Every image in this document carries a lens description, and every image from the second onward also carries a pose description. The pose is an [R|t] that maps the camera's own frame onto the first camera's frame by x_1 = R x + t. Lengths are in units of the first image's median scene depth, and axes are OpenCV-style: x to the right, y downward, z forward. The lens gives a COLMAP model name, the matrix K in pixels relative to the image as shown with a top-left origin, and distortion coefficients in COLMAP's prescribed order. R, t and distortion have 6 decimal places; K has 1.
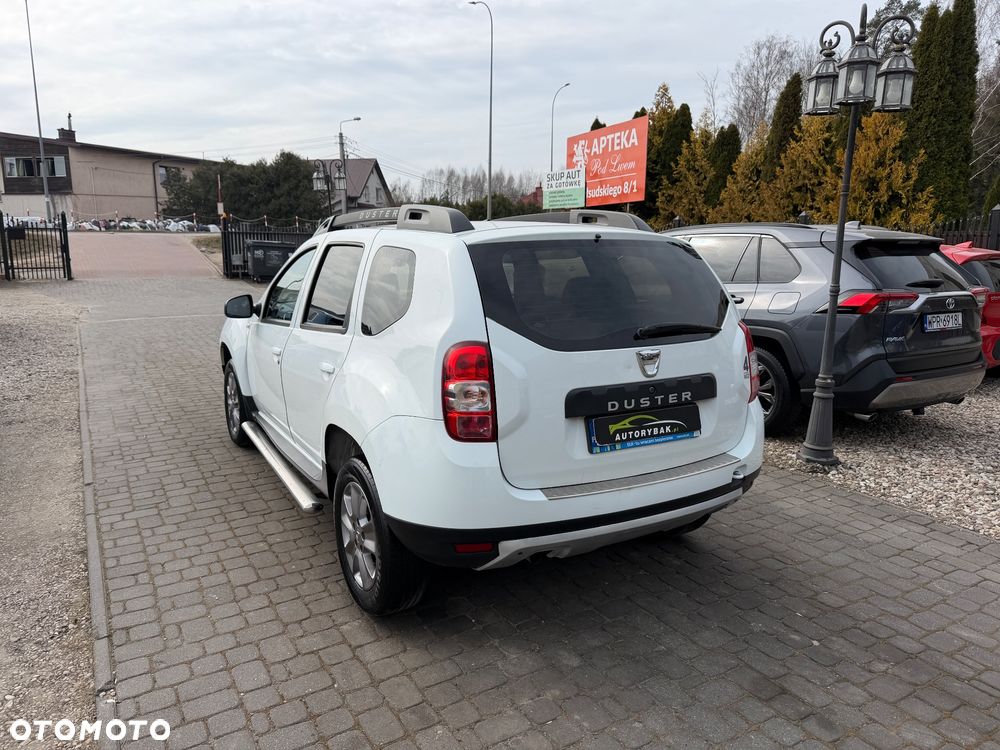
lens RADIAL K [[706.3, 0, 490.8], [0, 706.3, 373.6], [0, 0, 1]] dist [0.020697, -0.029476]
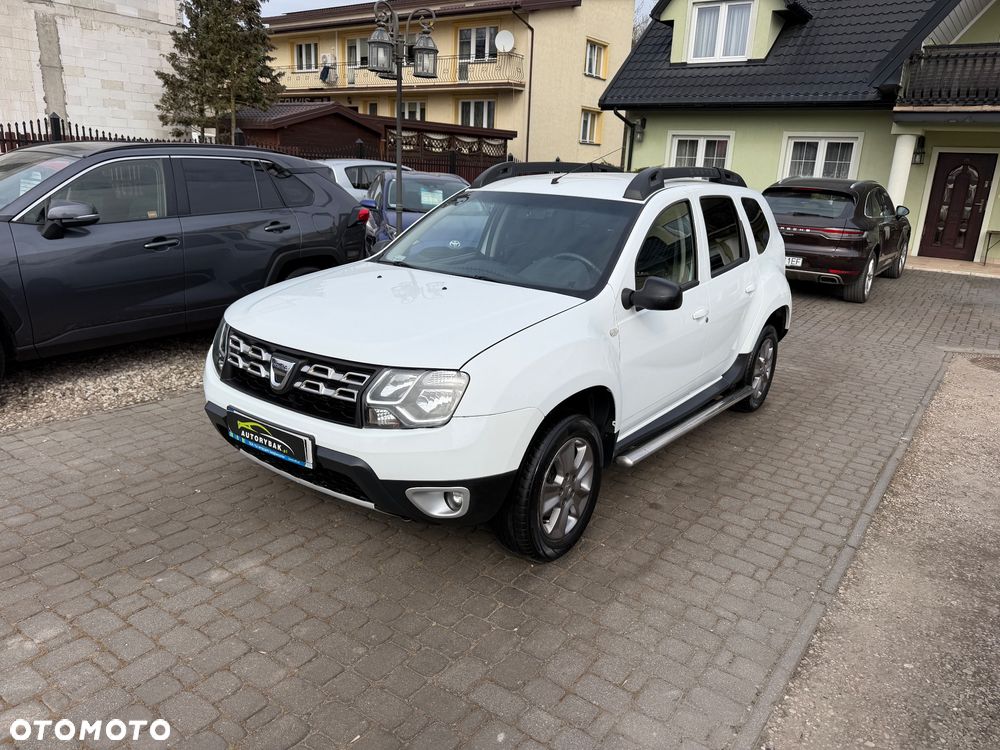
lens RADIAL K [[706.3, 0, 503.8], [0, 706.3, 379.3], [0, 0, 1]] dist [0.020697, -0.029476]
pose [[-0.404284, -0.286425, 0.868628, -1.181504], [0.120309, 0.924796, 0.360940, -0.366850], [-0.906686, 0.250426, -0.339421, 1.774882]]
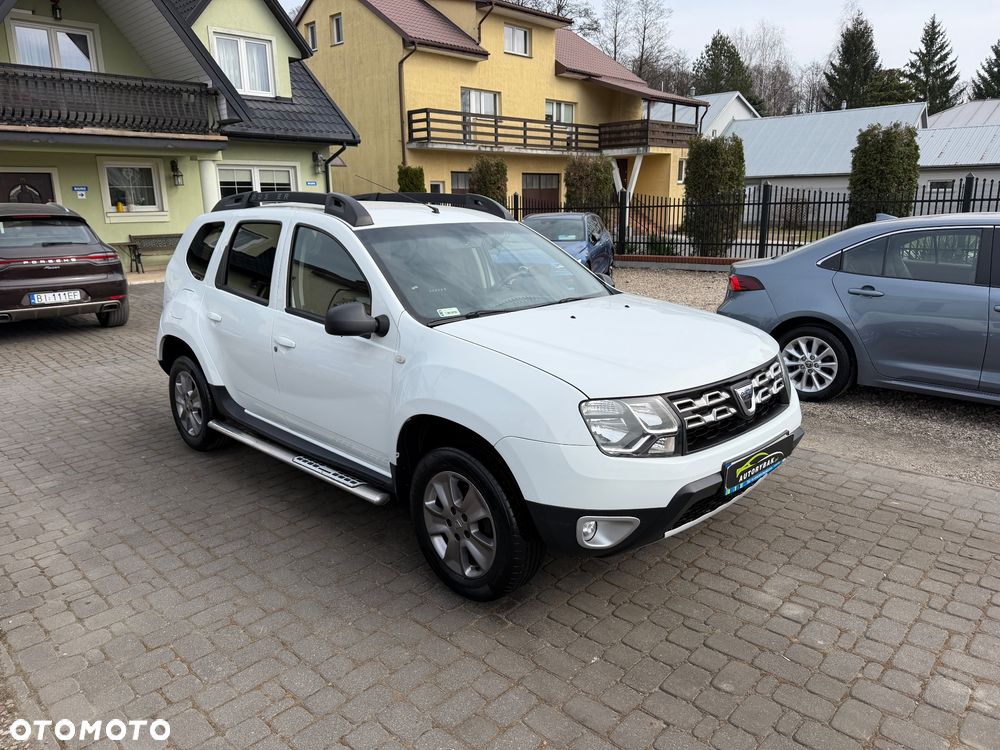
lens RADIAL K [[706.3, 0, 496.2], [0, 706.3, 374.0], [0, 0, 1]] dist [0.020697, -0.029476]
pose [[-0.967276, 0.071765, -0.243364, 0.034695], [-0.034285, 0.913400, 0.405618, -0.461028], [0.251398, 0.400688, -0.881049, 2.341898]]
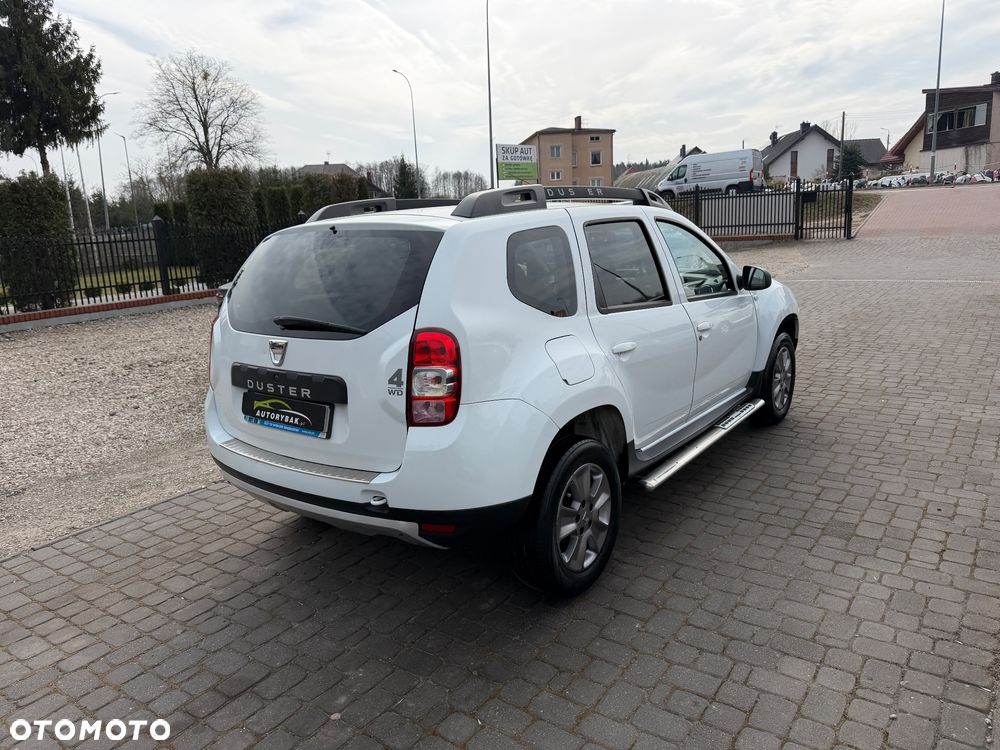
lens RADIAL K [[706.3, 0, 494.1], [0, 706.3, 376.1], [0, 0, 1]] dist [0.020697, -0.029476]
pose [[0.382906, 0.174960, -0.907068, 0.938726], [-0.113590, 0.983367, 0.141727, -0.119131], [0.916777, 0.048765, 0.396411, 0.631901]]
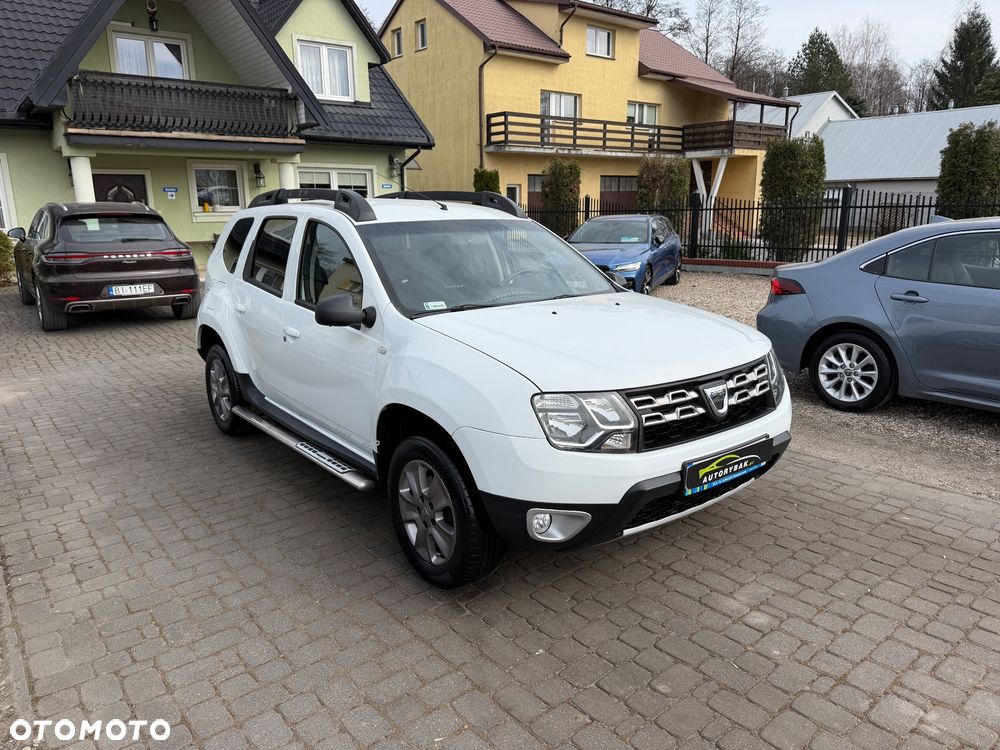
lens RADIAL K [[706.3, 0, 499.4], [0, 706.3, 376.6], [0, 0, 1]] dist [0.020697, -0.029476]
pose [[-0.990238, 0.039880, -0.133561, -0.086710], [-0.018170, 0.913088, 0.407358, -0.457022], [0.138199, 0.405808, -0.903450, 2.380325]]
